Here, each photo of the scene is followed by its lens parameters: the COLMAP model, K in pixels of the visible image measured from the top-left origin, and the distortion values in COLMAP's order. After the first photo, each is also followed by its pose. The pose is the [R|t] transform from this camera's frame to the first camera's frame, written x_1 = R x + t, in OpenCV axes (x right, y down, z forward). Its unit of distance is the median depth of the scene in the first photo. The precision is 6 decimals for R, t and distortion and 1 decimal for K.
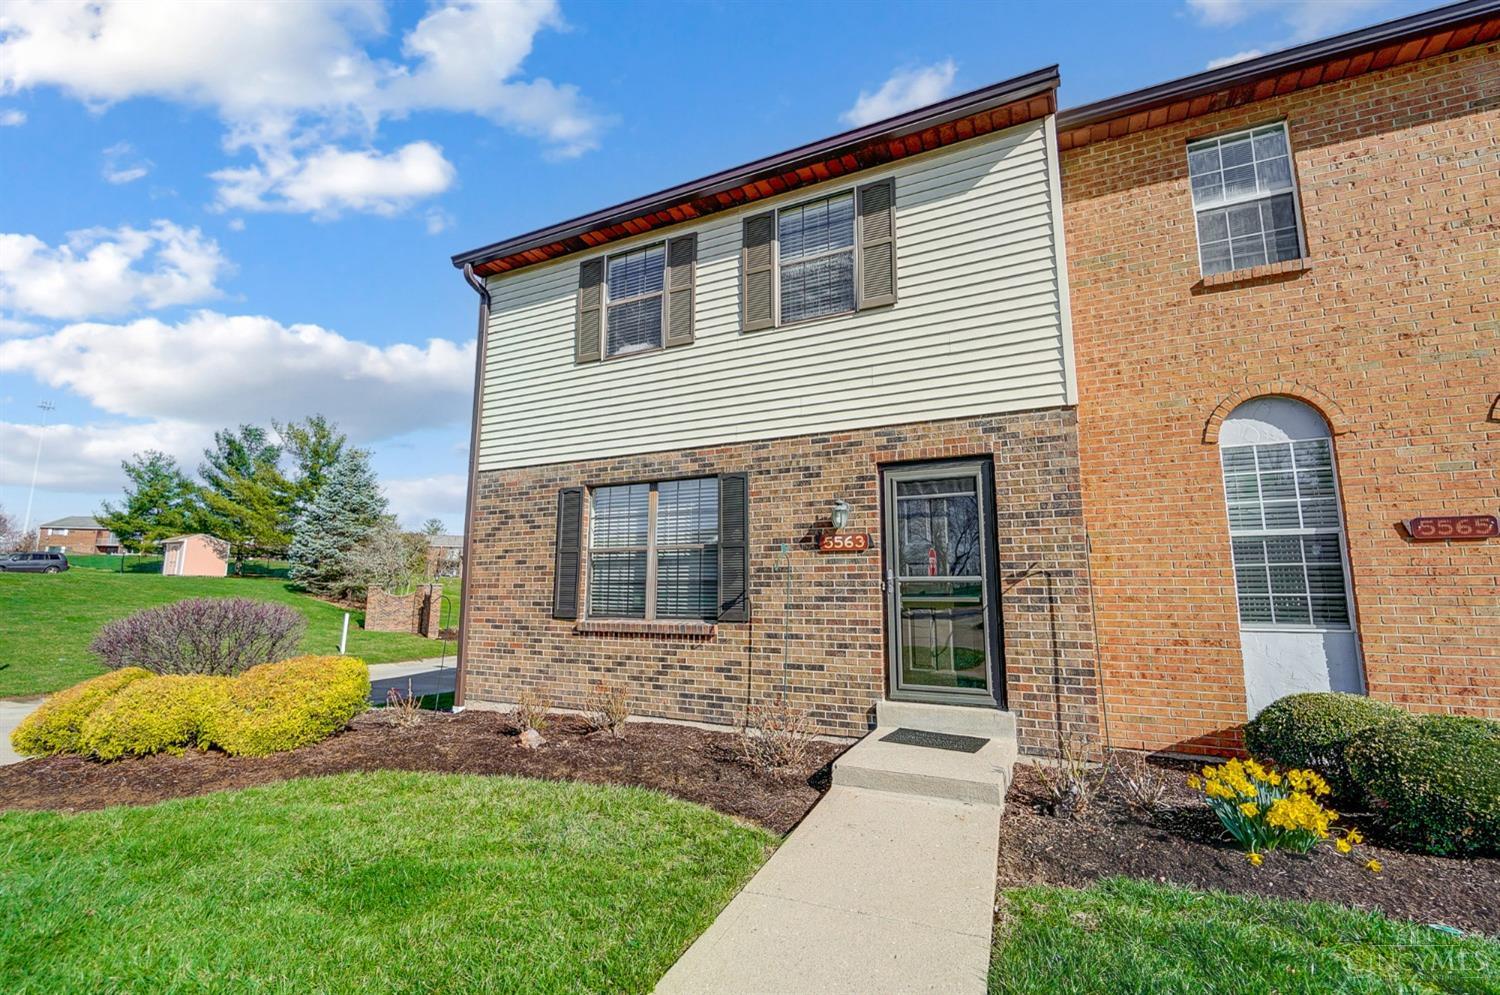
lens RADIAL K [[657.8, 0, 752.6], [0, 657.8, 485.3], [0, 0, 1]] dist [-0.001332, -0.000664]
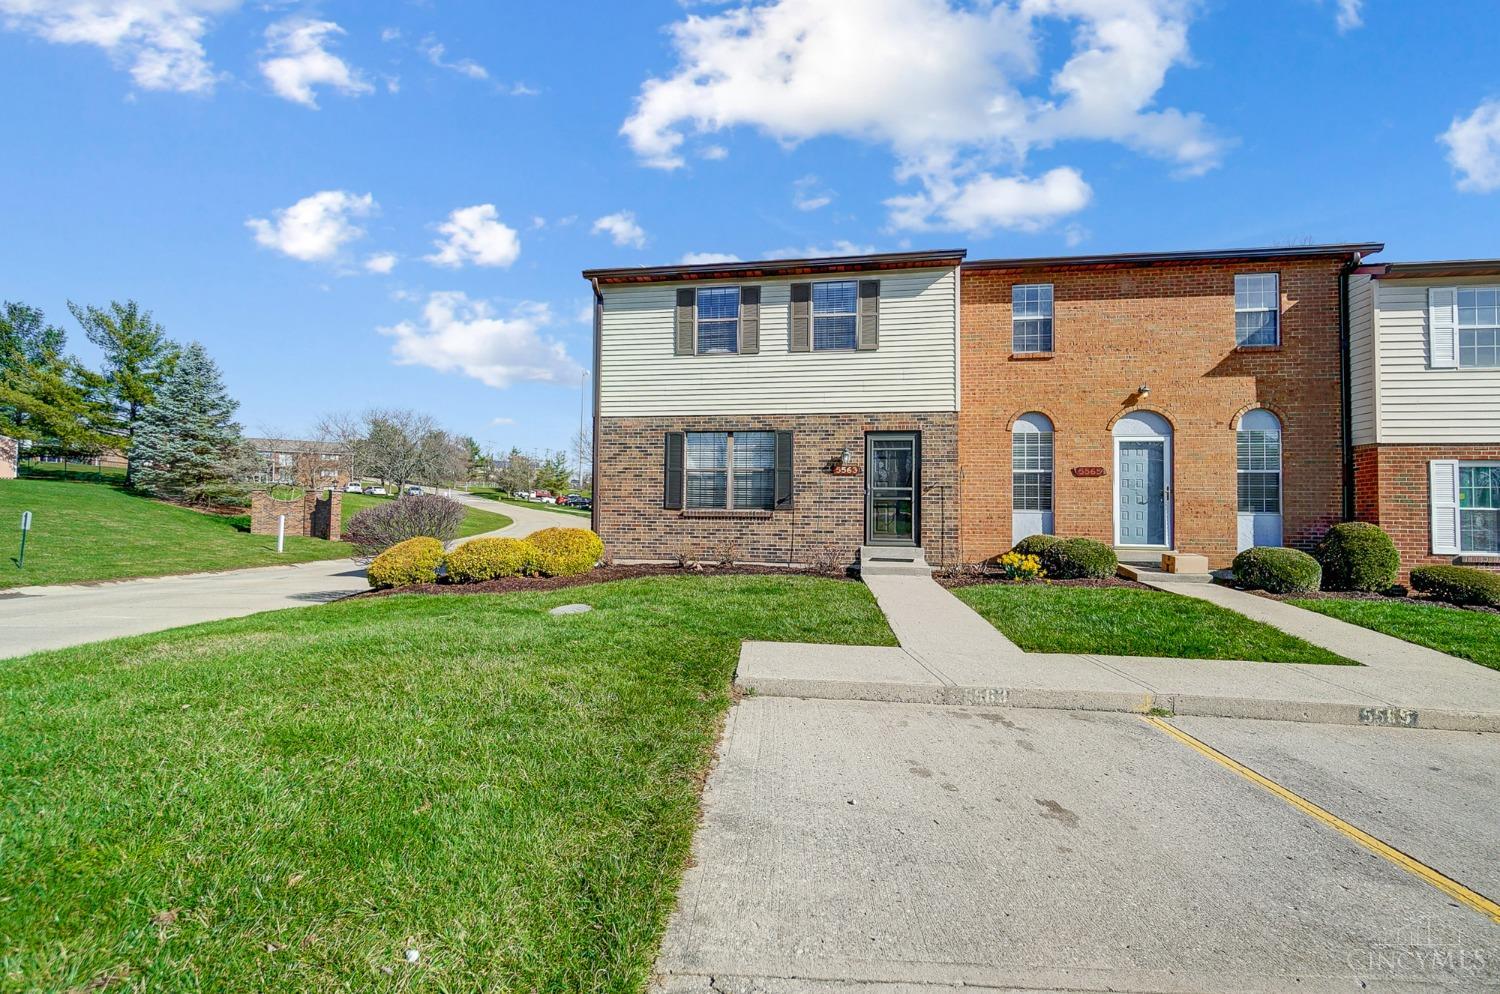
lens RADIAL K [[657.8, 0, 757.4], [0, 657.8, 481.2], [0, 0, 1]] dist [-0.001332, -0.000664]
pose [[0.958552, 0.017741, 0.284366, -0.685418], [-0.053165, 0.991667, 0.117343, -0.099259], [-0.279915, -0.127597, 0.951508, -0.824977]]
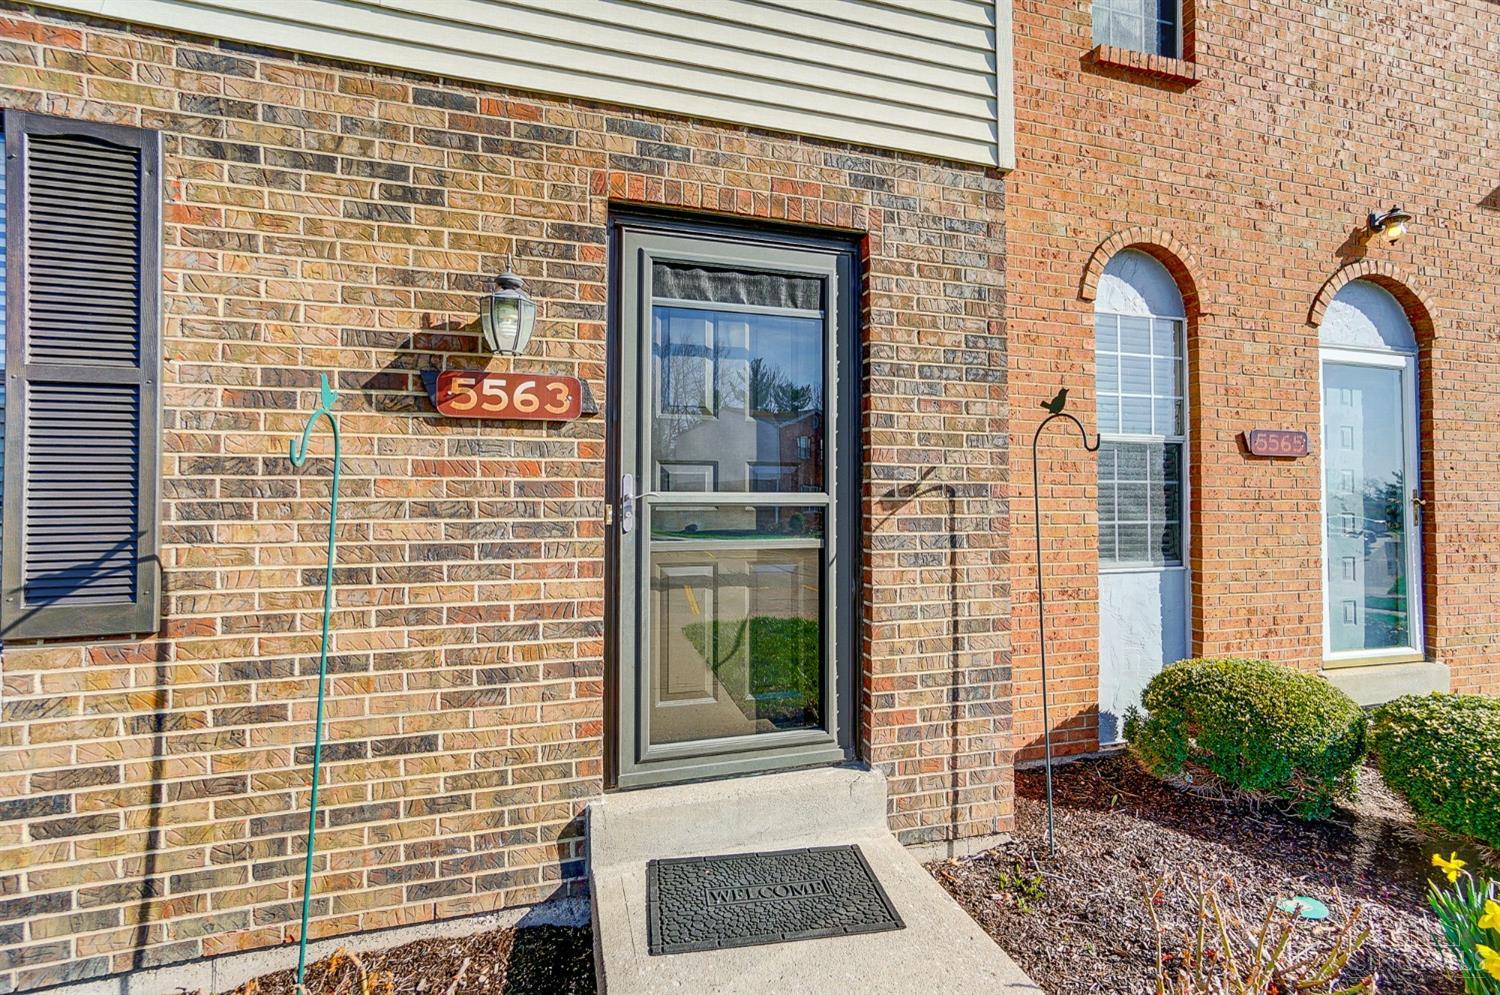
lens RADIAL K [[657.8, 0, 739.7], [0, 657.8, 488.6], [0, 0, 1]] dist [-0.001332, -0.000664]
pose [[0.741933, 0.015294, 0.670299, -0.010485], [-0.105198, 0.990013, 0.093851, 0.089431], [-0.662170, -0.140145, 0.736132, 0.640395]]
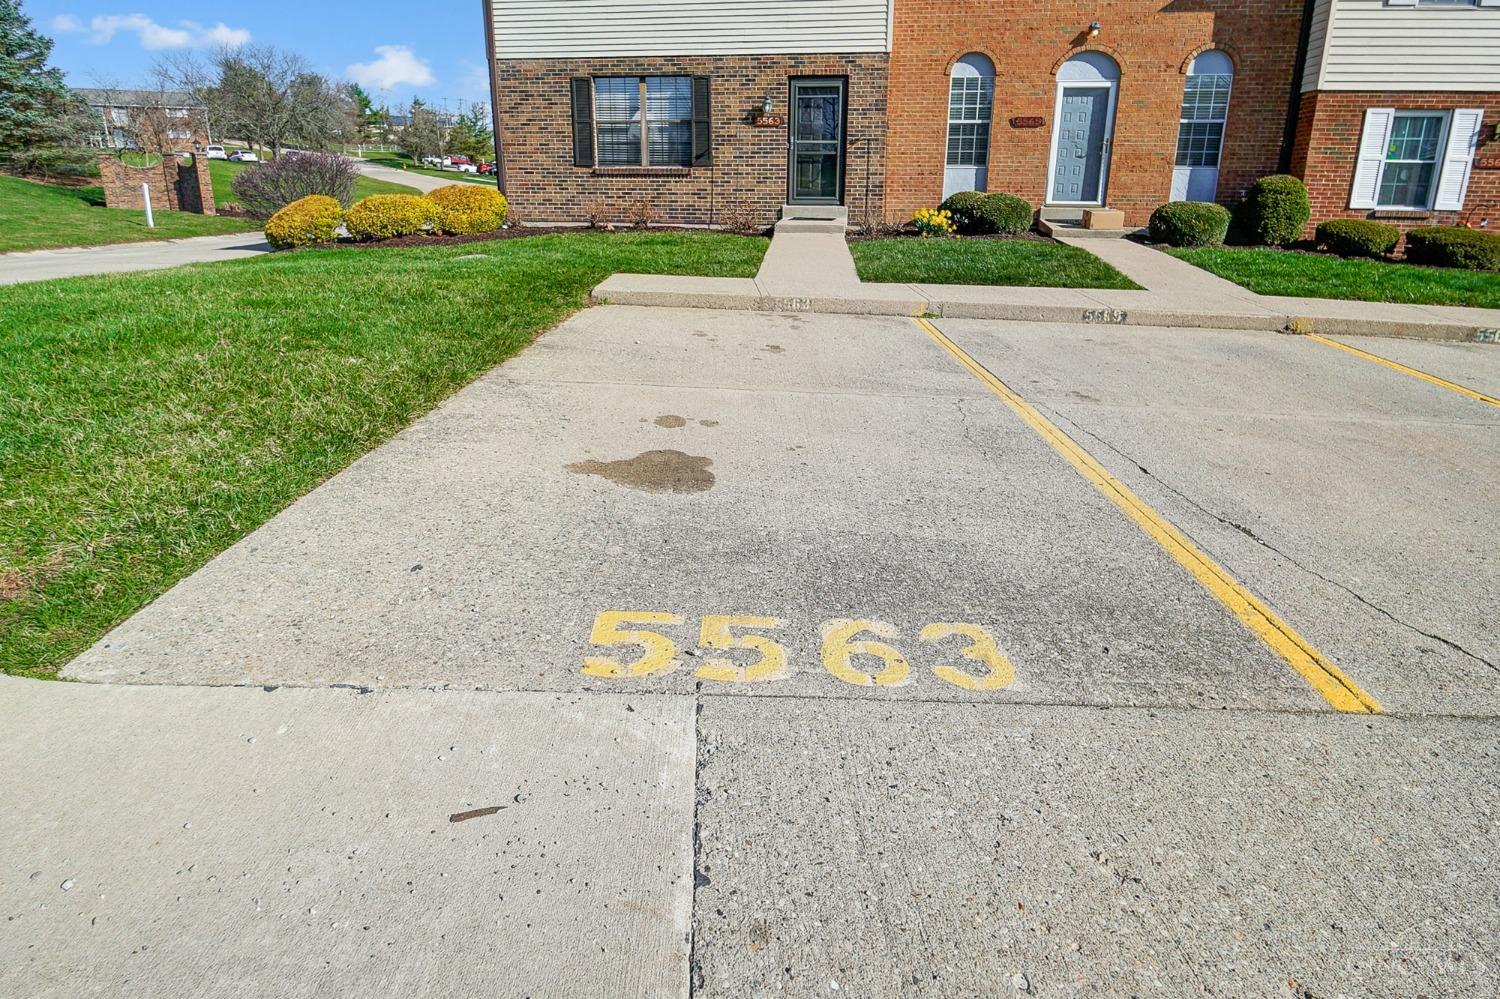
lens RADIAL K [[817.6, 0, 758.3], [0, 817.6, 390.4], [0, 0, 1]] dist [0.002174, -0.012150]
pose [[0.952434, -0.074177, 0.295580, -0.618899], [-0.052303, 0.915744, 0.398343, -0.132689], [-0.300224, -0.394854, 0.868306, -1.274707]]
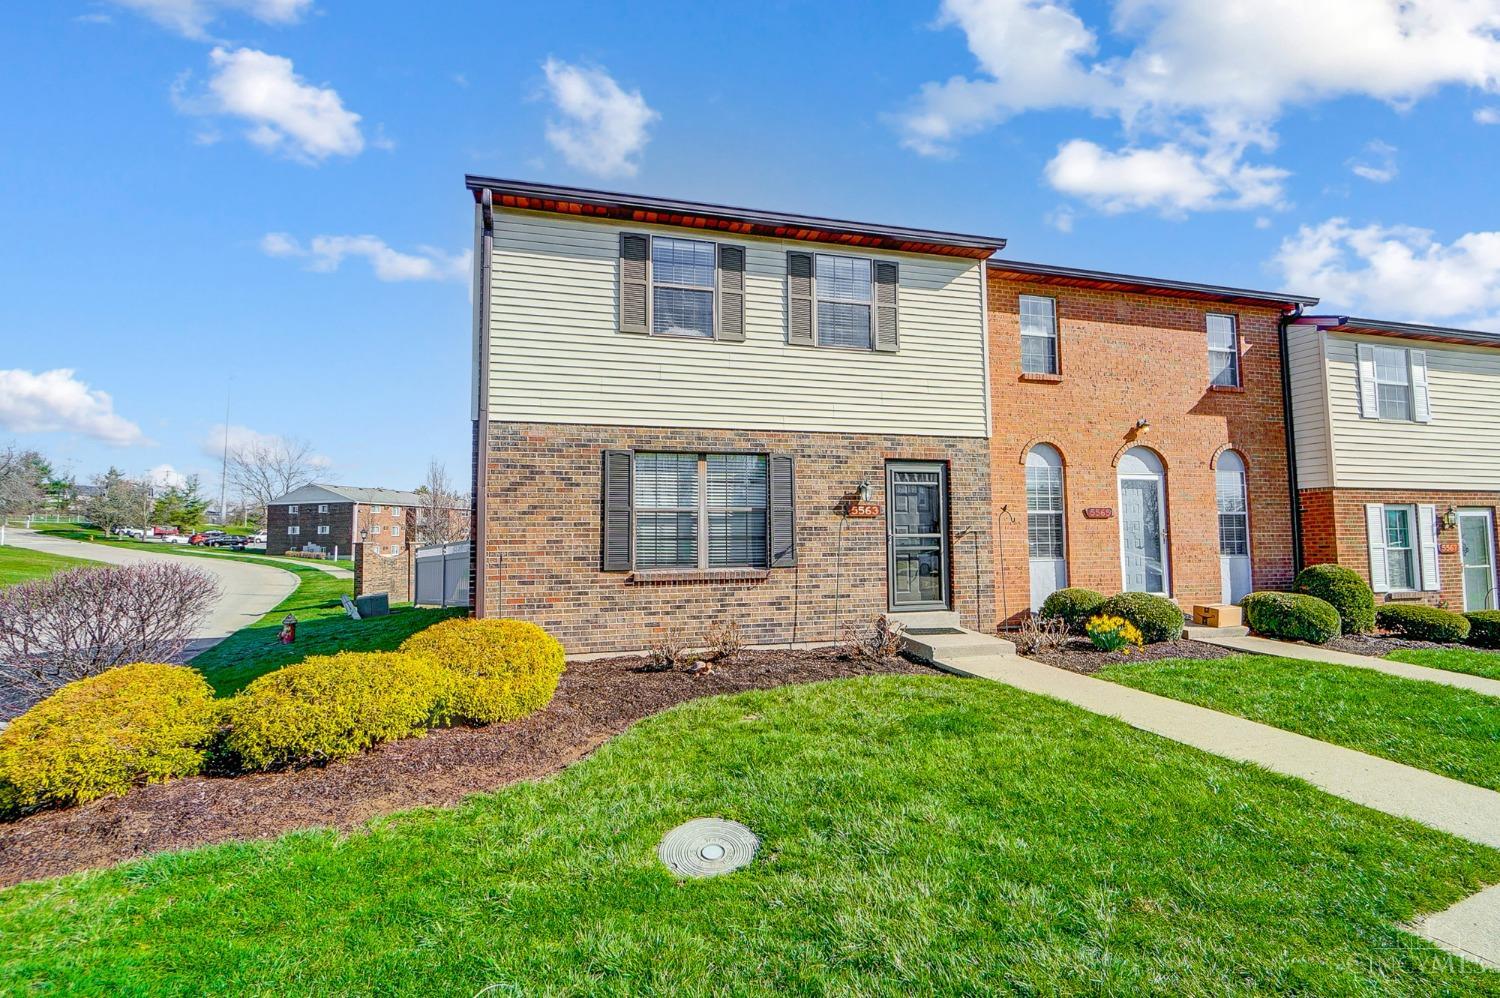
lens RADIAL K [[657.8, 0, 745.7], [0, 657.8, 486.8], [0, 0, 1]] dist [-0.001332, -0.000664]
pose [[0.758754, 0.043786, 0.649904, -1.017343], [-0.096574, 0.994273, 0.045762, -0.007703], [-0.644179, -0.097486, 0.758637, 0.063299]]
